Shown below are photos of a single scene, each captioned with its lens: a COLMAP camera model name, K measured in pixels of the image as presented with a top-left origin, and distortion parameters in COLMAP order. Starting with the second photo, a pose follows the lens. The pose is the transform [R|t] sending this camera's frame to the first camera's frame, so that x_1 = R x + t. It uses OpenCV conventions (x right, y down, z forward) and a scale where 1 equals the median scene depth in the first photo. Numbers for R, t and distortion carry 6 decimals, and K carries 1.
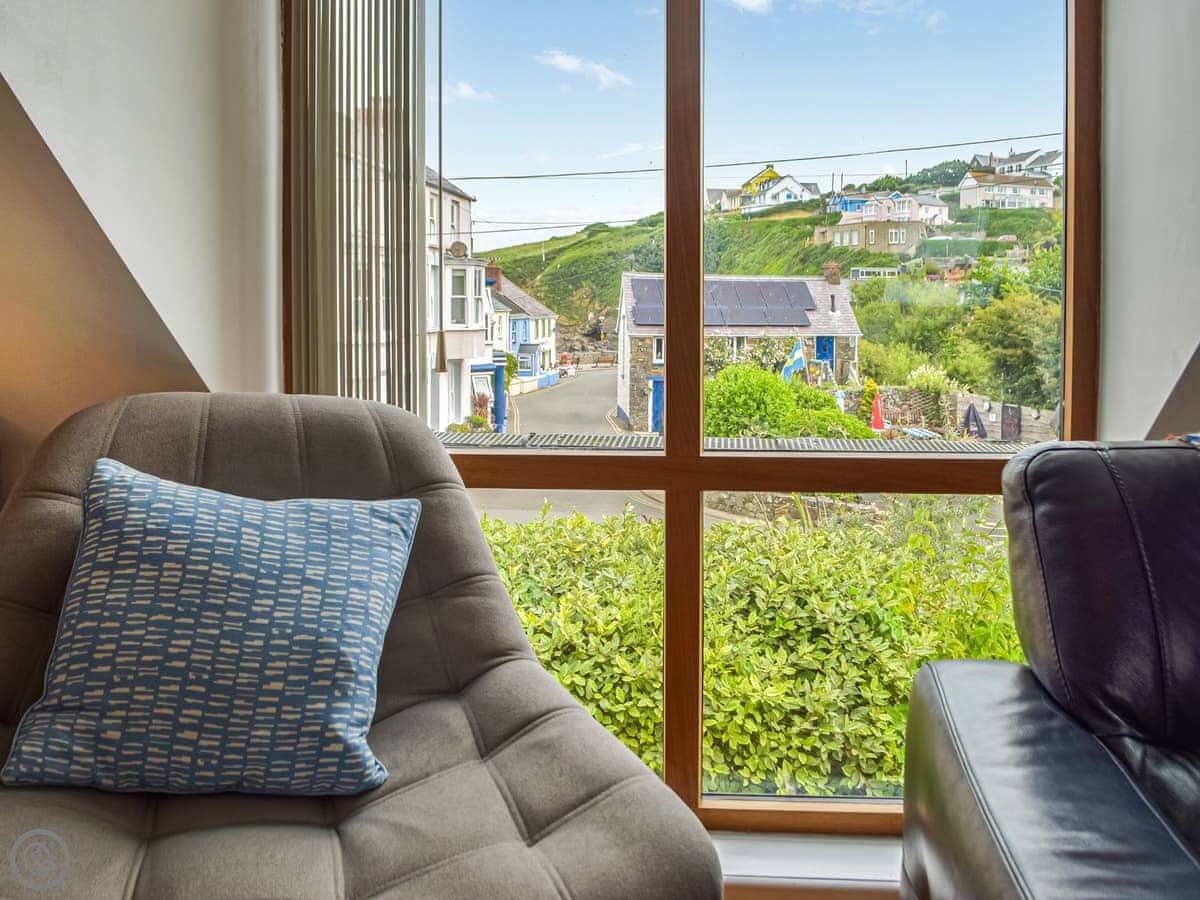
lens RADIAL K [[1076.4, 0, 603.6], [0, 1076.4, 413.0], [0, 0, 1]] dist [-0.069108, 0.007200]
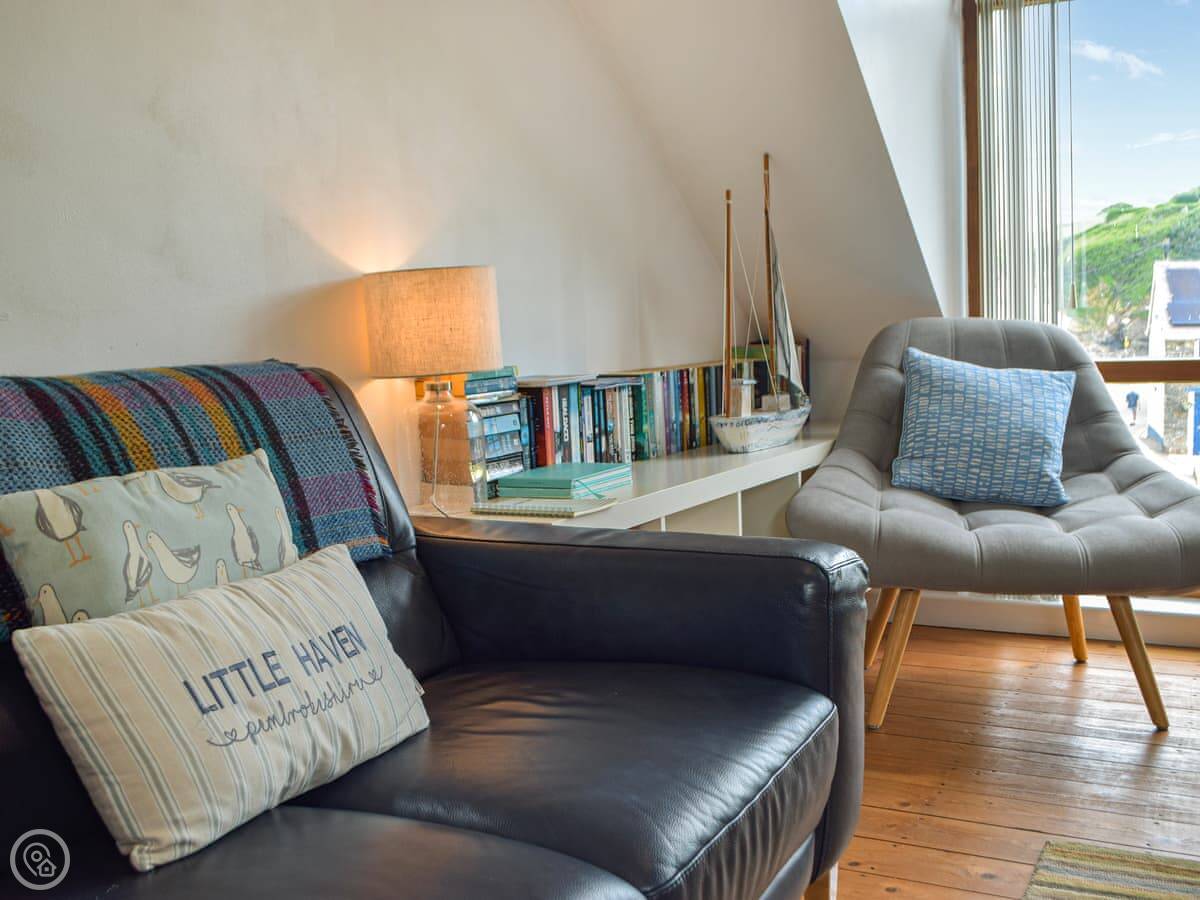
lens RADIAL K [[1256.6, 0, 601.1], [0, 1256.6, 493.4], [0, 0, 1]] dist [-0.086450, 0.000479]
pose [[0.920420, 0.011555, -0.390761, -0.104032], [0.004712, 0.999163, 0.040644, 0.231605], [0.390903, -0.039250, 0.919594, -1.450285]]
